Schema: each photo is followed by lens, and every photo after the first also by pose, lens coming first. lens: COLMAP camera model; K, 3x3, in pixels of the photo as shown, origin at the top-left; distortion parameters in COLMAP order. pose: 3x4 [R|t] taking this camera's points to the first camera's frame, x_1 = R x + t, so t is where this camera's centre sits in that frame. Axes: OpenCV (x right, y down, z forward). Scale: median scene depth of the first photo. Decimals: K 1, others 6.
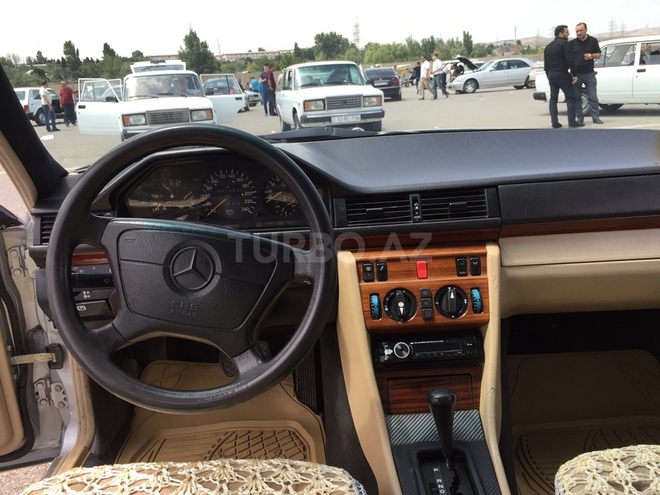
lens RADIAL K [[565.9, 0, 331.4], [0, 565.9, 261.1], [0, 0, 1]] dist [0.059236, -0.000917]
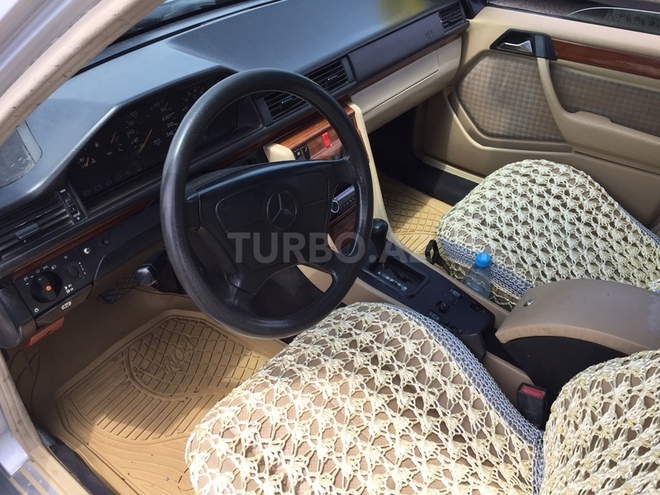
lens RADIAL K [[569.9, 0, 330.0], [0, 569.9, 247.5], [0, 0, 1]] dist [0.066311, -0.010160]
pose [[0.624249, -0.435394, 0.648649, -0.722040], [0.191623, 0.890268, 0.413162, -0.279884], [-0.757360, -0.133620, 0.639181, 0.161850]]
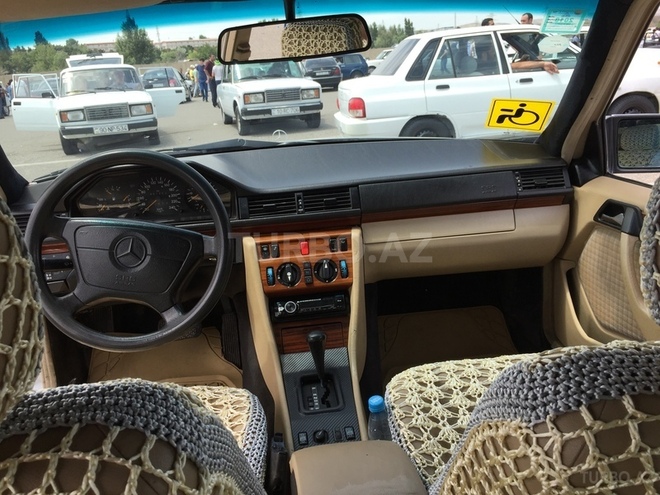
lens RADIAL K [[569.9, 0, 330.0], [0, 569.9, 247.5], [0, 0, 1]] dist [0.066311, -0.010160]
pose [[0.995955, -0.035729, 0.082439, 0.103785], [0.035997, 0.999350, -0.001764, 0.017276], [-0.082322, 0.004724, 0.996595, -0.365056]]
